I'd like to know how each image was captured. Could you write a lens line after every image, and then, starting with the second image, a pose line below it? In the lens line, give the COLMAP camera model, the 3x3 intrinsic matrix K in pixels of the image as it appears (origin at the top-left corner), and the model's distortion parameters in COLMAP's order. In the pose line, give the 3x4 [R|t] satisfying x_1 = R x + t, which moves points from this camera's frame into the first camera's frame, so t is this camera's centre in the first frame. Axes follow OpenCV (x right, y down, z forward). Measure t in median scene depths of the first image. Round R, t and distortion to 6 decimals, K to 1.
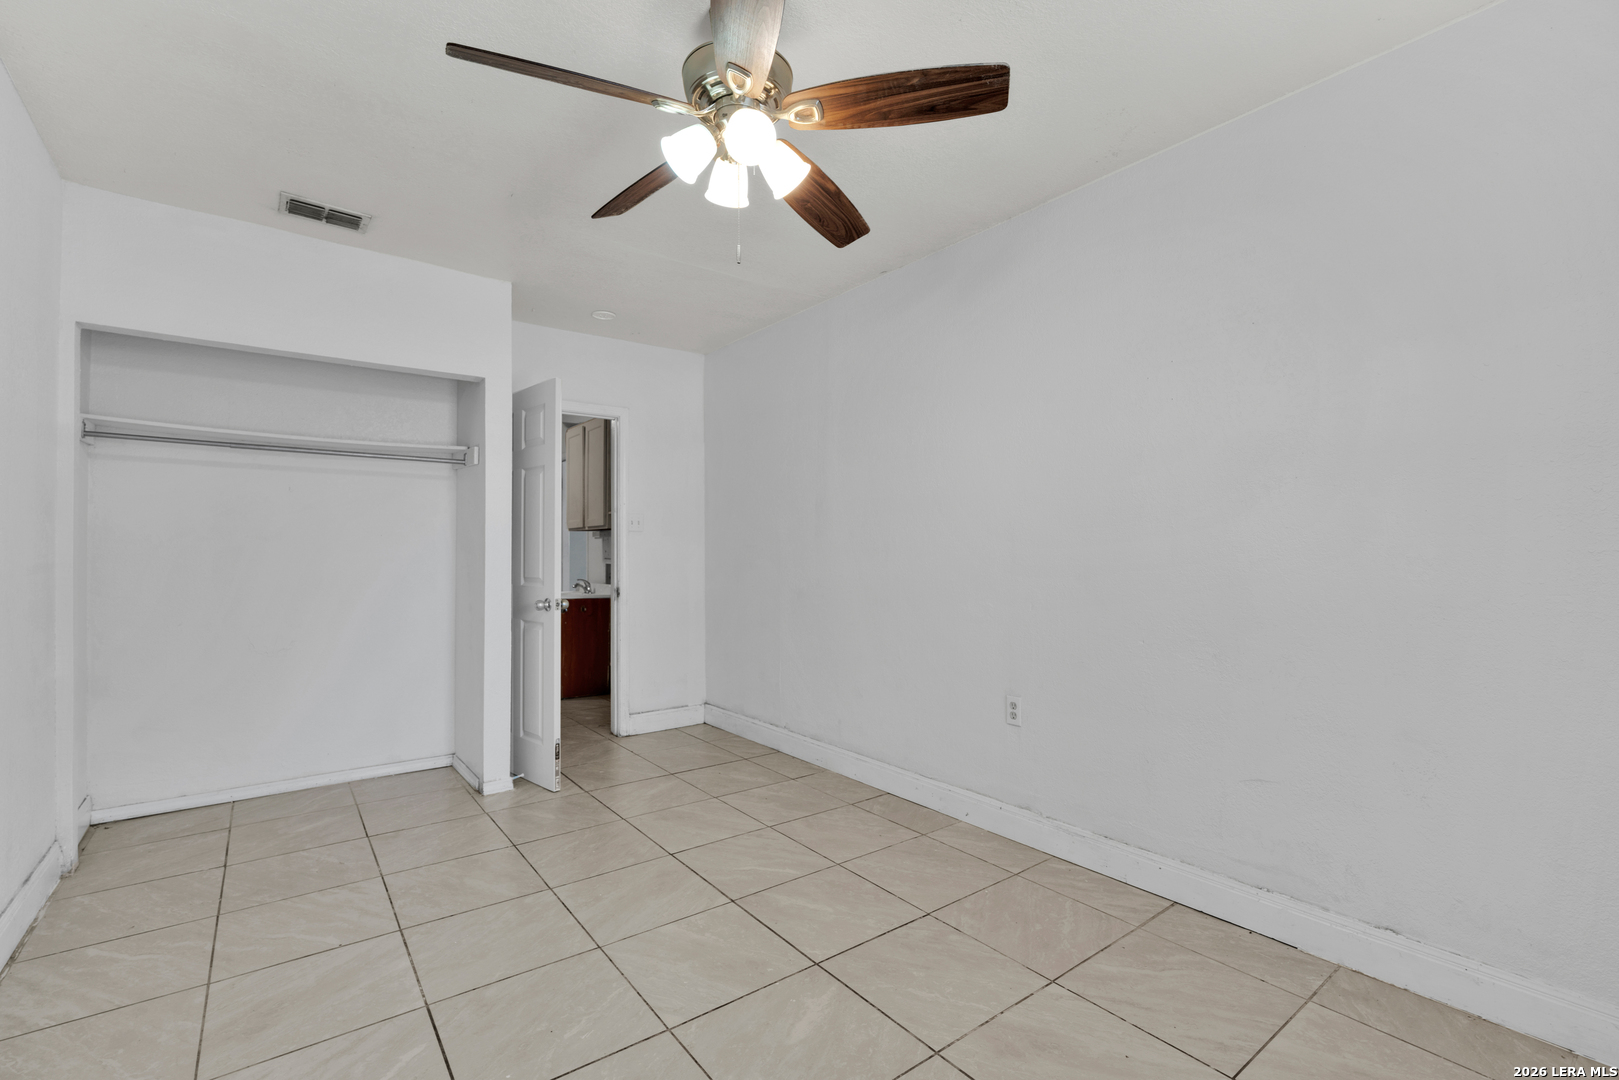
lens RADIAL K [[712.6, 0, 809.5], [0, 712.6, 540.0], [0, 0, 1]] dist [-0.014859, -0.000010]
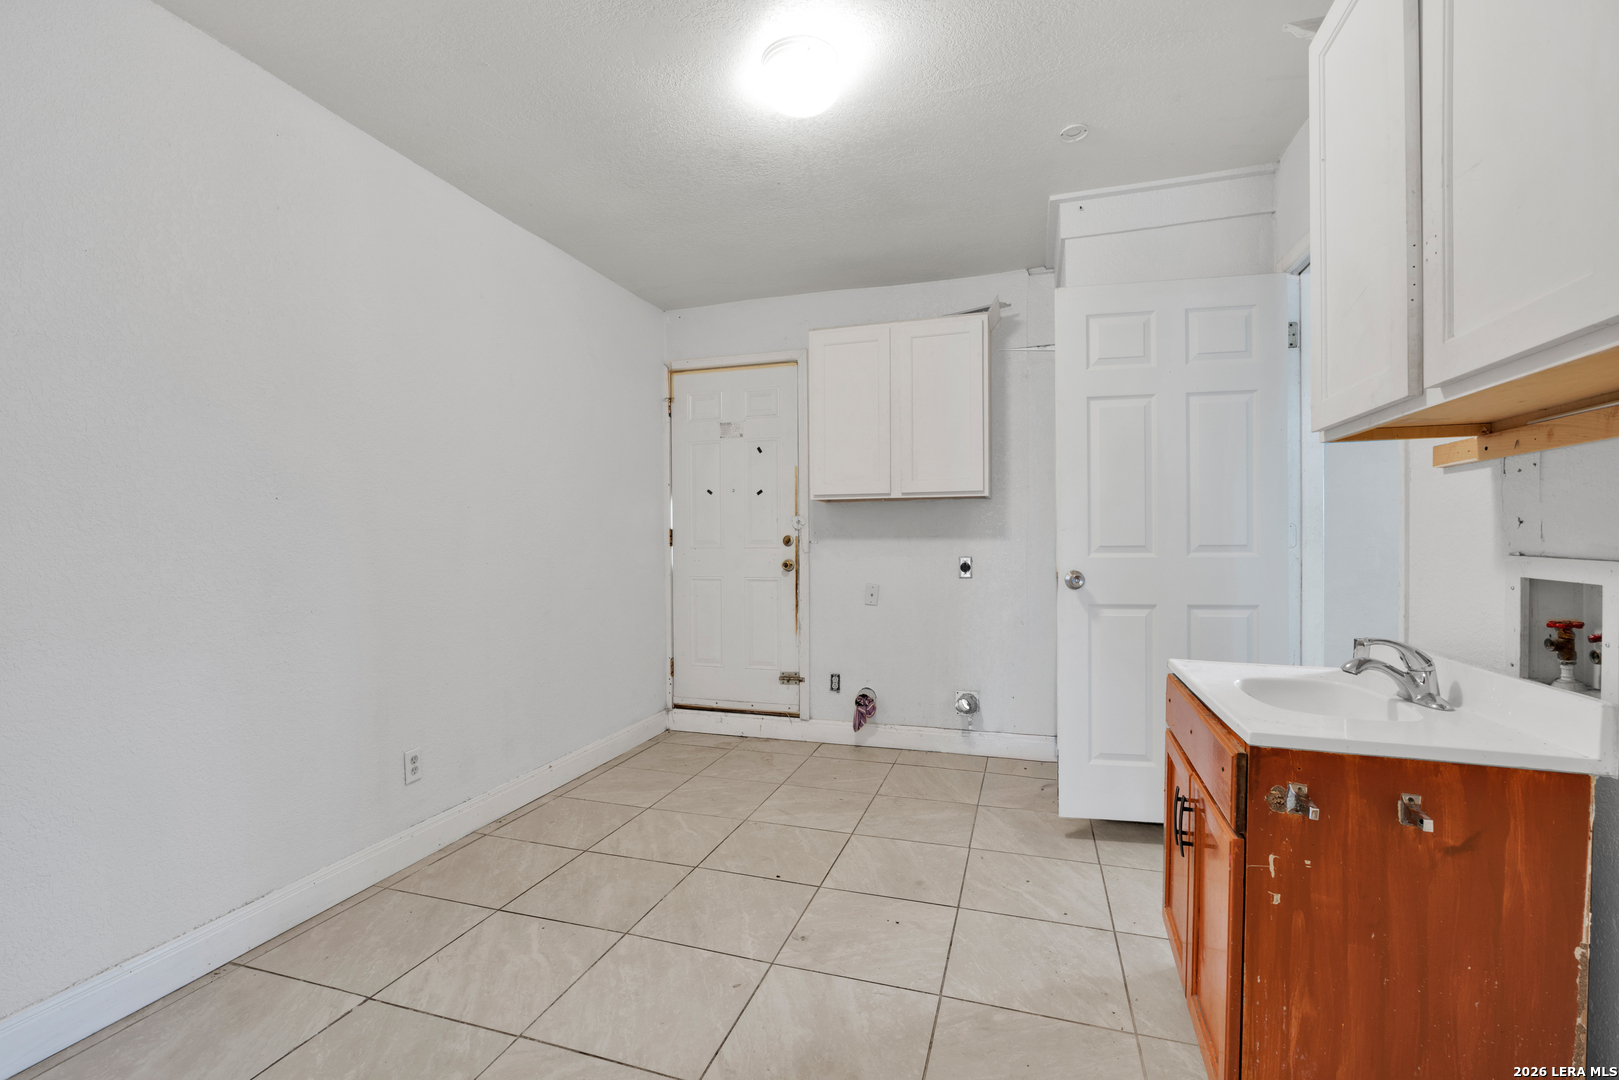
lens RADIAL K [[712.6, 0, 809.5], [0, 712.6, 540.0], [0, 0, 1]] dist [-0.014859, -0.000010]
pose [[0.576872, 0.007430, -0.816801, -0.230677], [0.011913, 0.999776, 0.017508, 0.014871], [0.816748, -0.019830, 0.576654, 0.681554]]
